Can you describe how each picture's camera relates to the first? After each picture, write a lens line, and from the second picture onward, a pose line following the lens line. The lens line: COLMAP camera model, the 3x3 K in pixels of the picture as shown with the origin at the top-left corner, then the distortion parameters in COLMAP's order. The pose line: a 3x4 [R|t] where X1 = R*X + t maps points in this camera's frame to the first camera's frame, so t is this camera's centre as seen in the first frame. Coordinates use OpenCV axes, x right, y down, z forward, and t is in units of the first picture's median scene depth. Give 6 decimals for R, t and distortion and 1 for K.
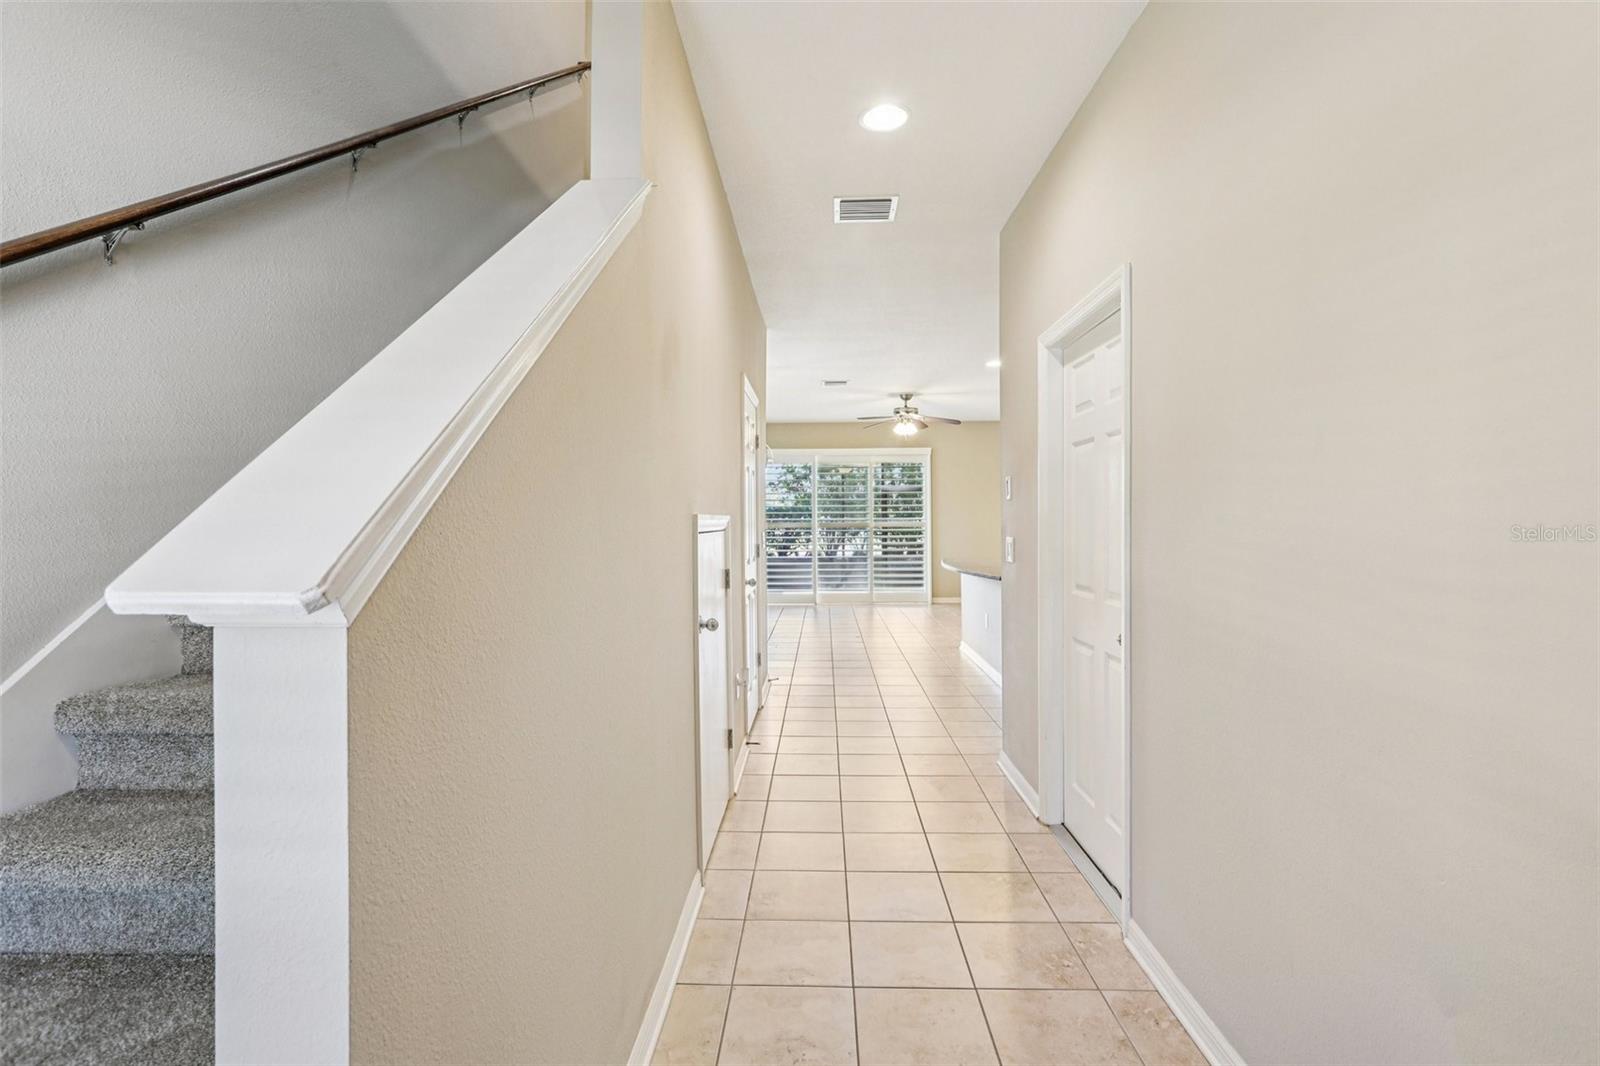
lens RADIAL K [[733.5, 0, 802.5], [0, 733.5, 525.4], [0, 0, 1]] dist [-0.046825, 0.020932]
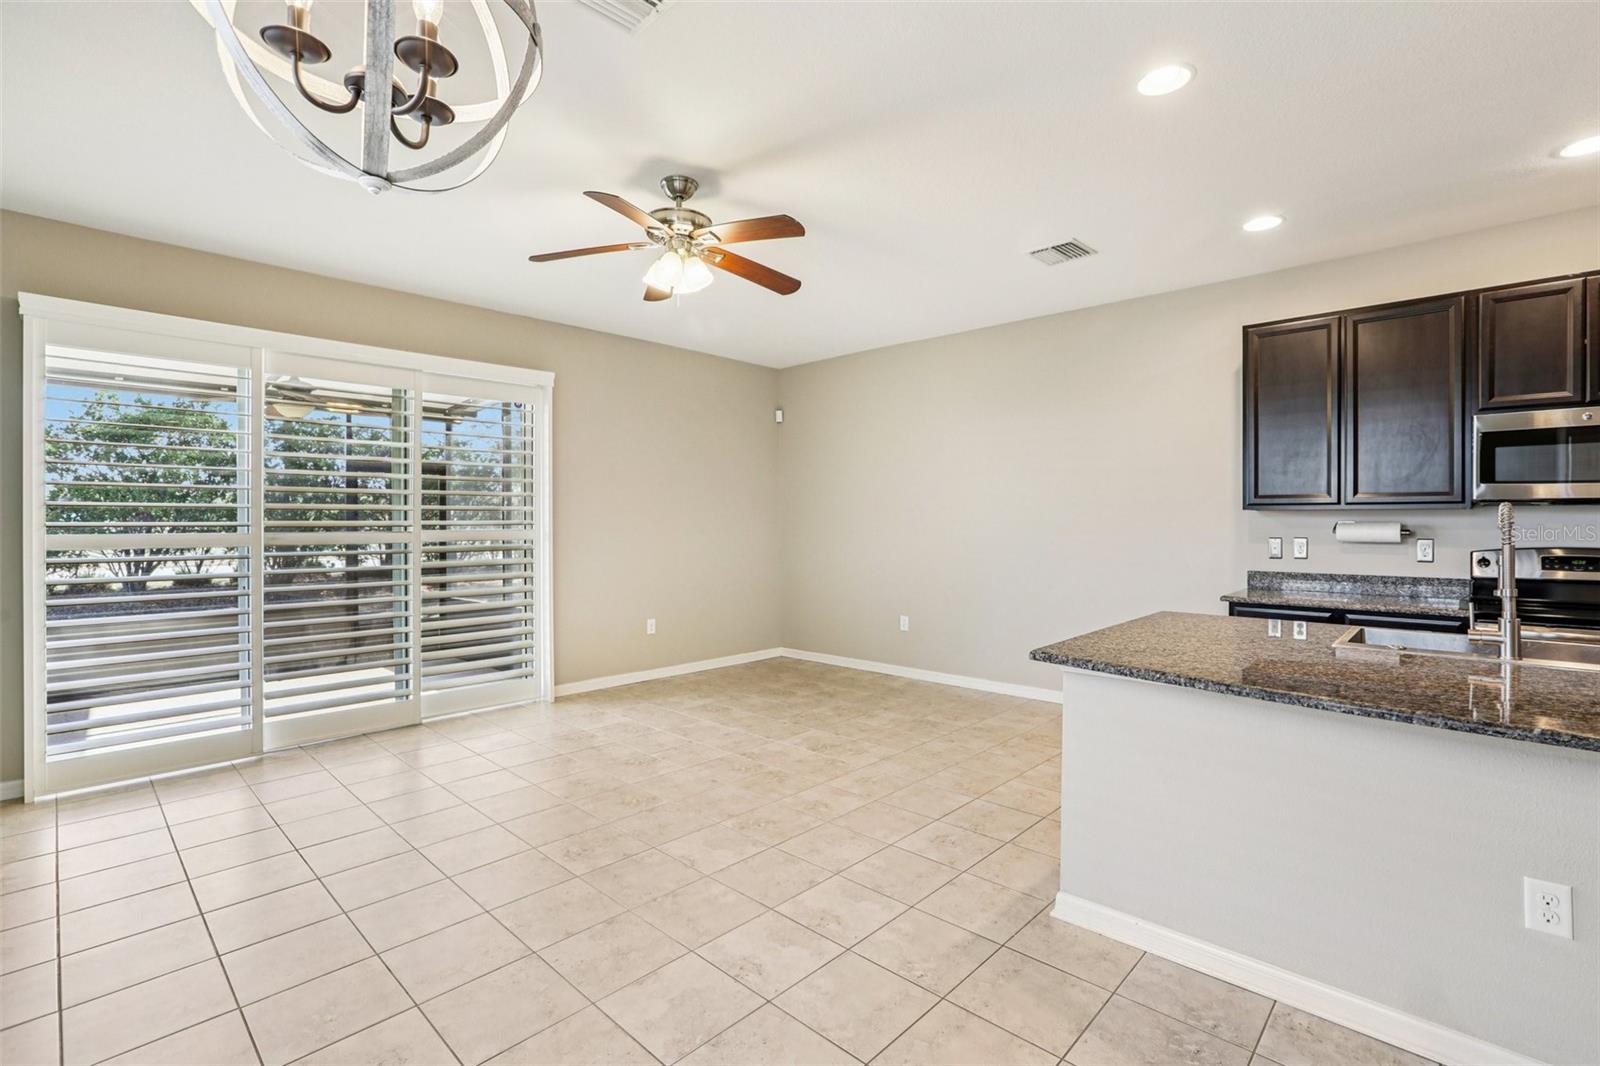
lens RADIAL K [[714.9, 0, 816.7], [0, 714.9, 526.4], [0, 0, 1]] dist [-0.048287, 0.019562]
pose [[0.652995, -0.000359, 0.757362, -0.062551], [0.002912, 0.999994, -0.002036, -0.005475], [-0.757356, 0.003535, 0.652992, 0.565490]]
